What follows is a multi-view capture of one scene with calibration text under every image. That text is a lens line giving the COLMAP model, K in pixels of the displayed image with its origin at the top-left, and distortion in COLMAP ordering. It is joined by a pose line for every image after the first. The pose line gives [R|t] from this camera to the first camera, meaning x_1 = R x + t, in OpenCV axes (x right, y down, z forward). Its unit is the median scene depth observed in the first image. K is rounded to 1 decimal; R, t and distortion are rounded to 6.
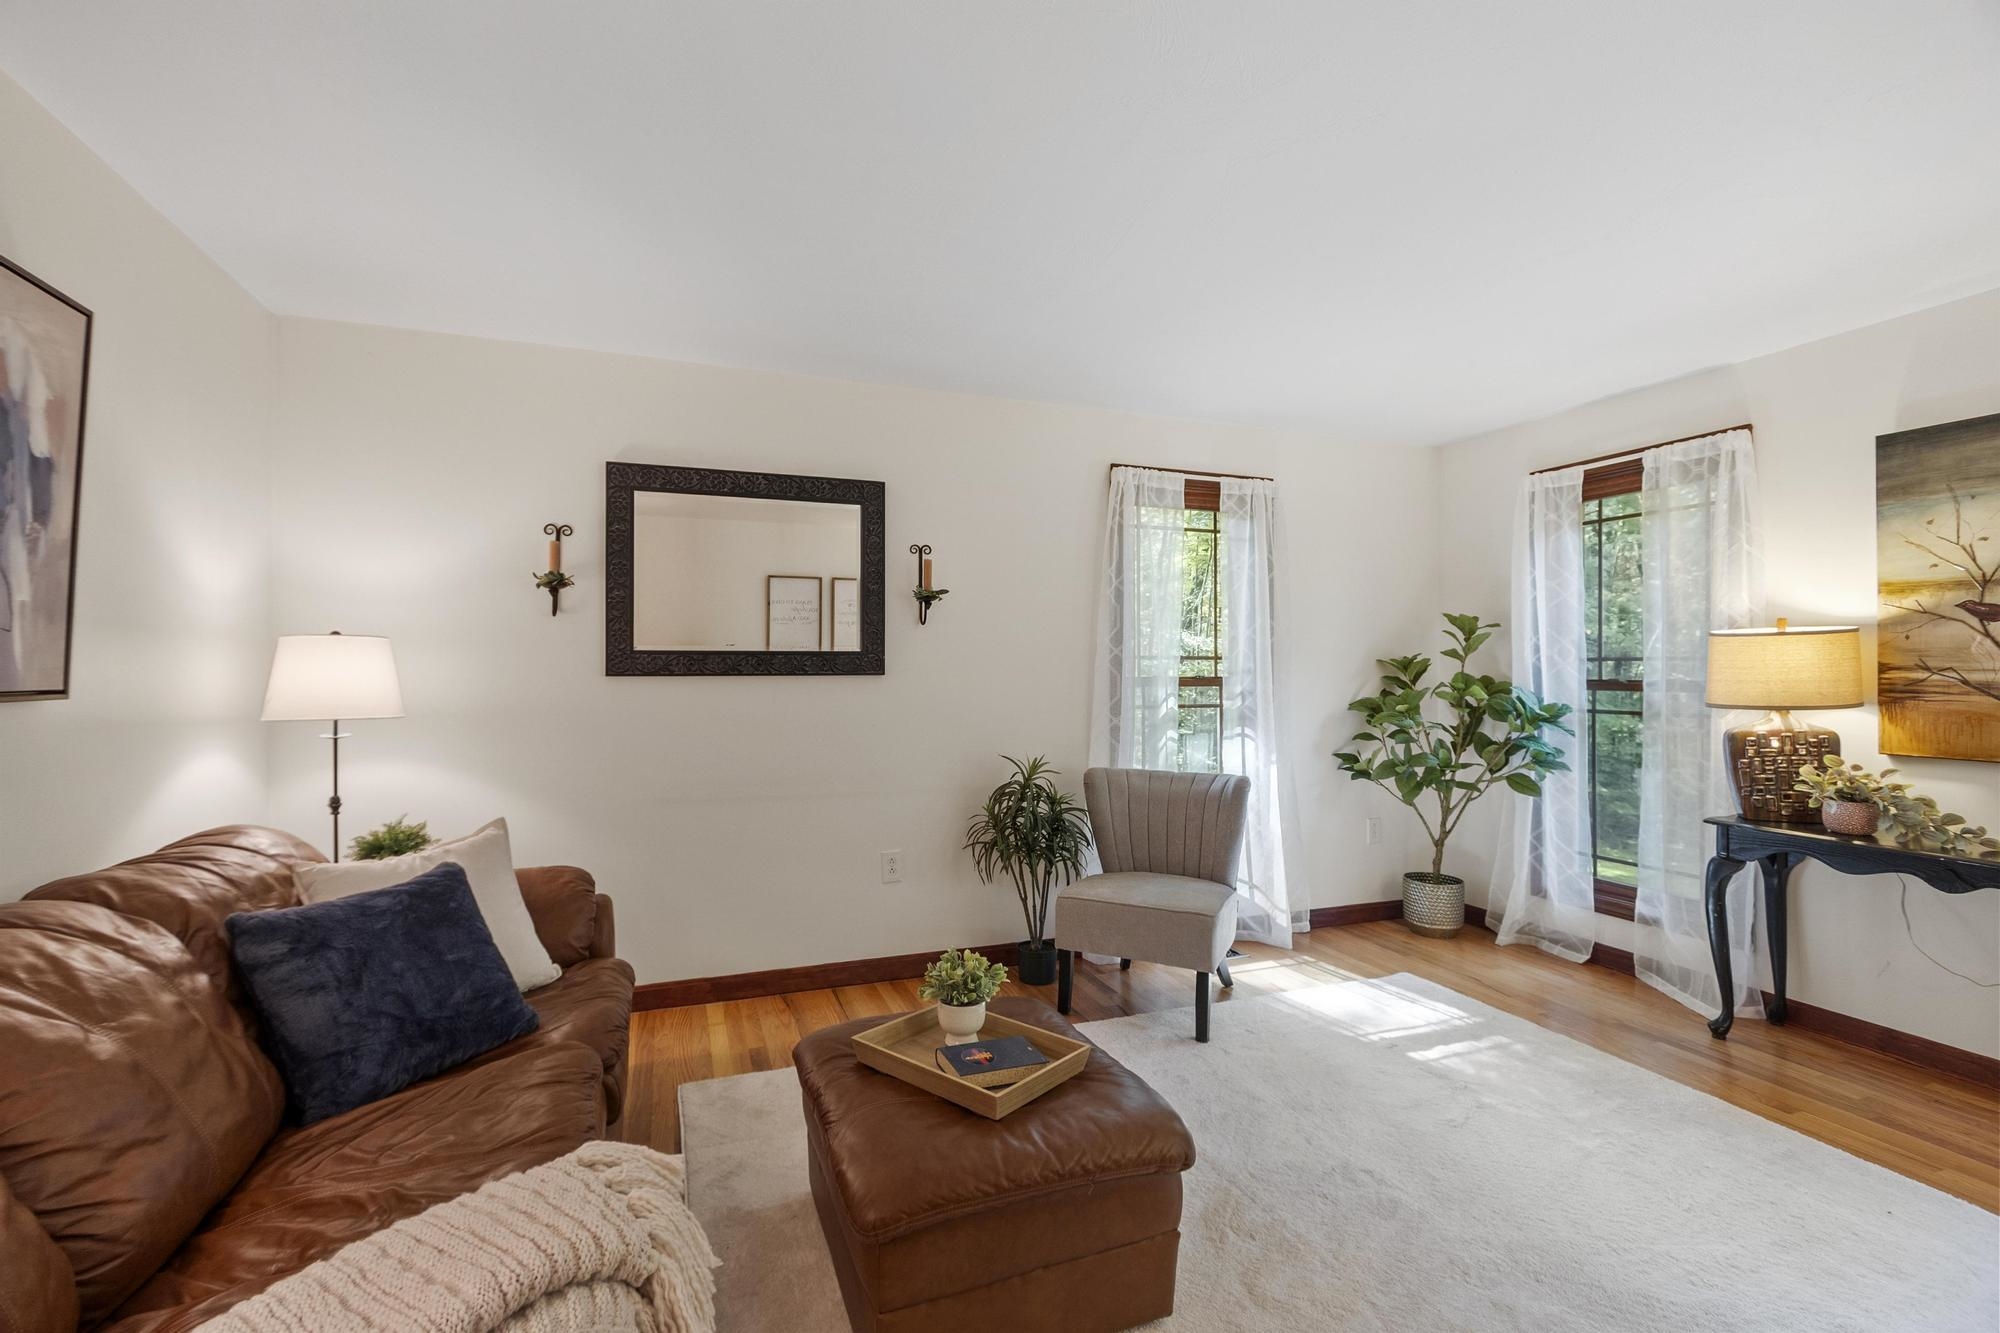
lens RADIAL K [[870.9, 0, 983.5], [0, 870.9, 662.9], [0, 0, 1]] dist [0.004235, -0.000213]
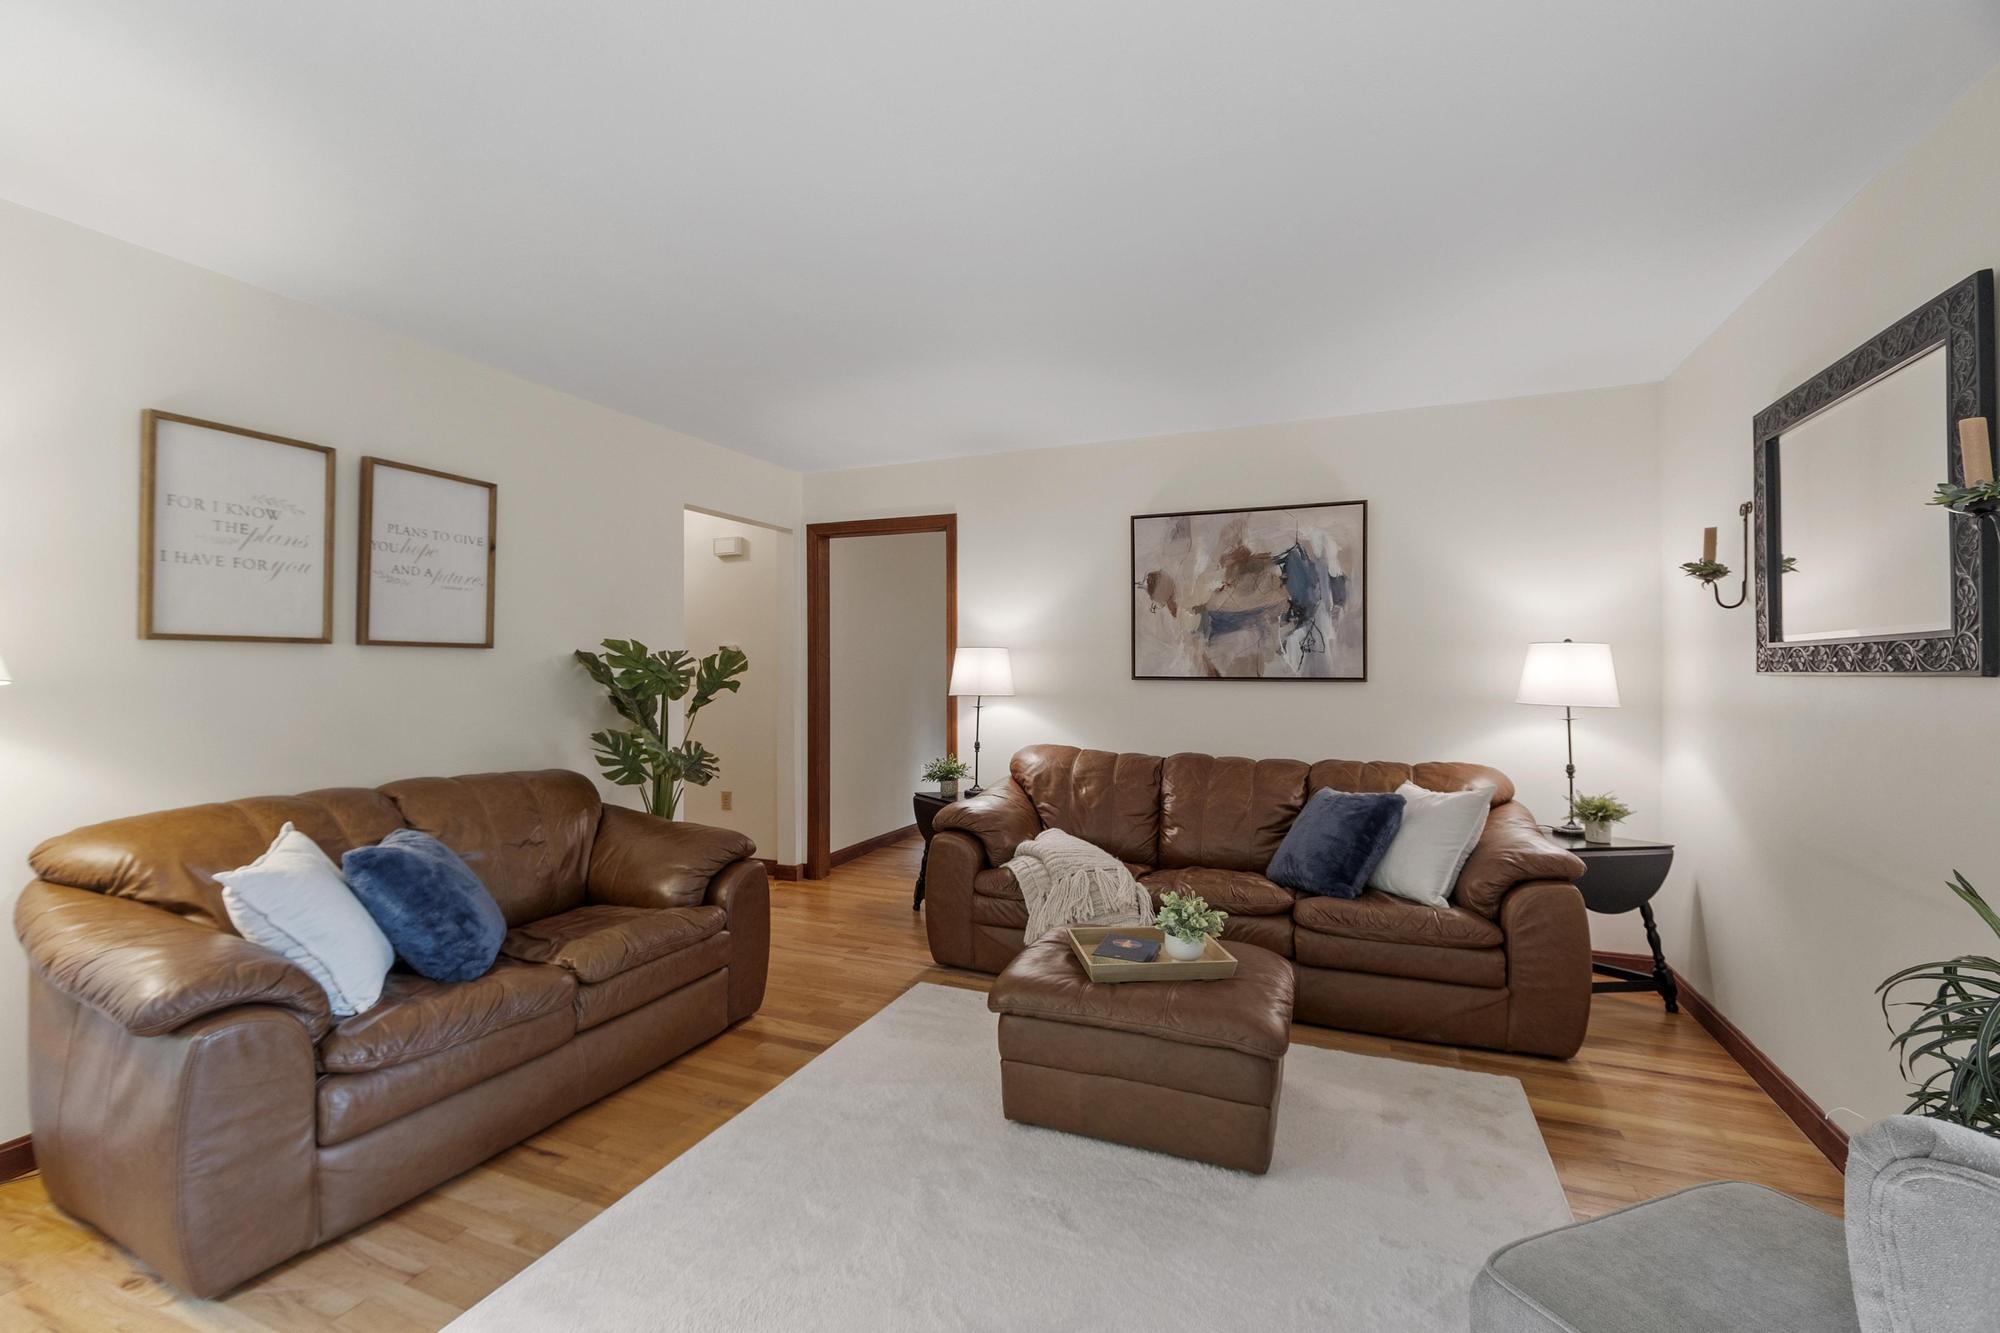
lens RADIAL K [[870.9, 0, 982.3], [0, 870.9, 672.4], [0, 0, 1]] dist [0.004235, -0.000213]
pose [[-0.693866, 0.005235, -0.720085, 0.711863], [0.006966, 0.999976, 0.000557, 0.005992], [0.720070, -0.004629, -0.693886, 1.107333]]
